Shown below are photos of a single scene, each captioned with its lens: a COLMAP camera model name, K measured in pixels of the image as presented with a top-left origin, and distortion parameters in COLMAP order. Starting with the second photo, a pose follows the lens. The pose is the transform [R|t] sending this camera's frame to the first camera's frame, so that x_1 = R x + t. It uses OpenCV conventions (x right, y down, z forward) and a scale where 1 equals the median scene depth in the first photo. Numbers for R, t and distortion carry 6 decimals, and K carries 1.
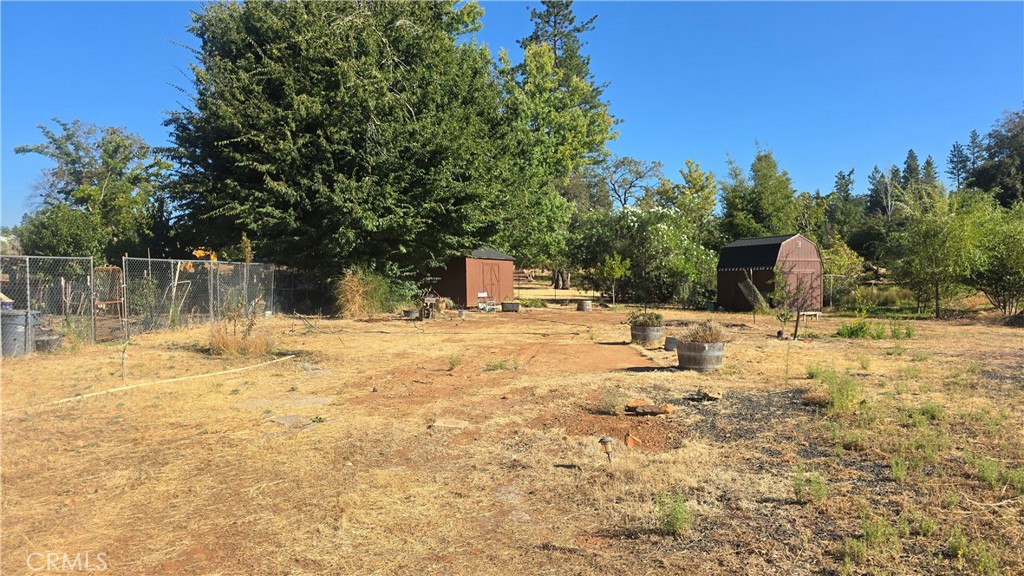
lens RADIAL K [[673.9, 0, 520.1], [0, 673.9, 306.2], [0, 0, 1]] dist [0.061192, -0.059467]
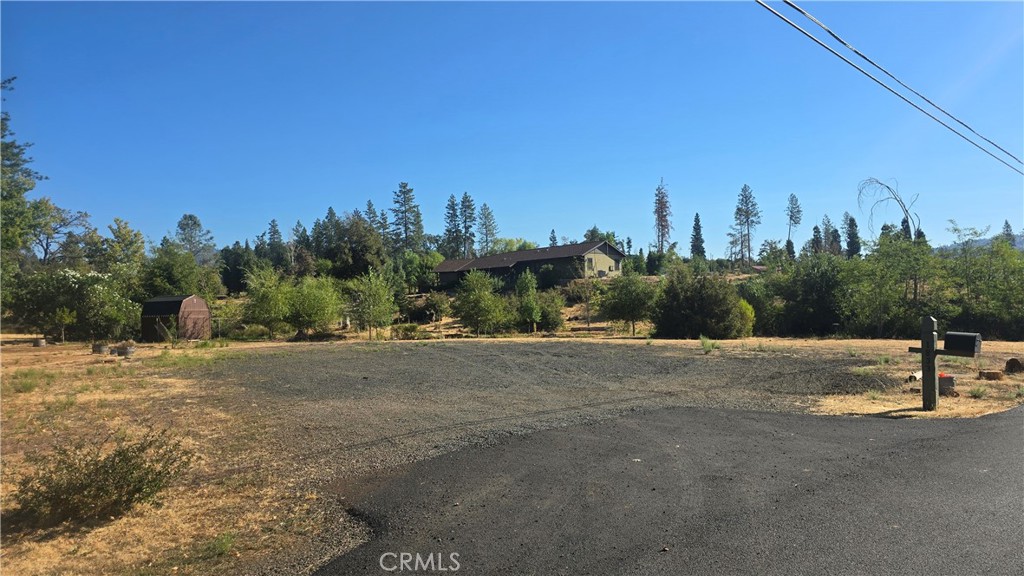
lens RADIAL K [[673.9, 0, 529.7], [0, 673.9, 305.0], [0, 0, 1]] dist [0.061192, -0.059467]
pose [[0.707609, -0.005168, 0.706585, -0.166721], [0.045729, 0.998212, -0.038494, 0.018697], [-0.705123, 0.059551, 0.706580, -0.664980]]
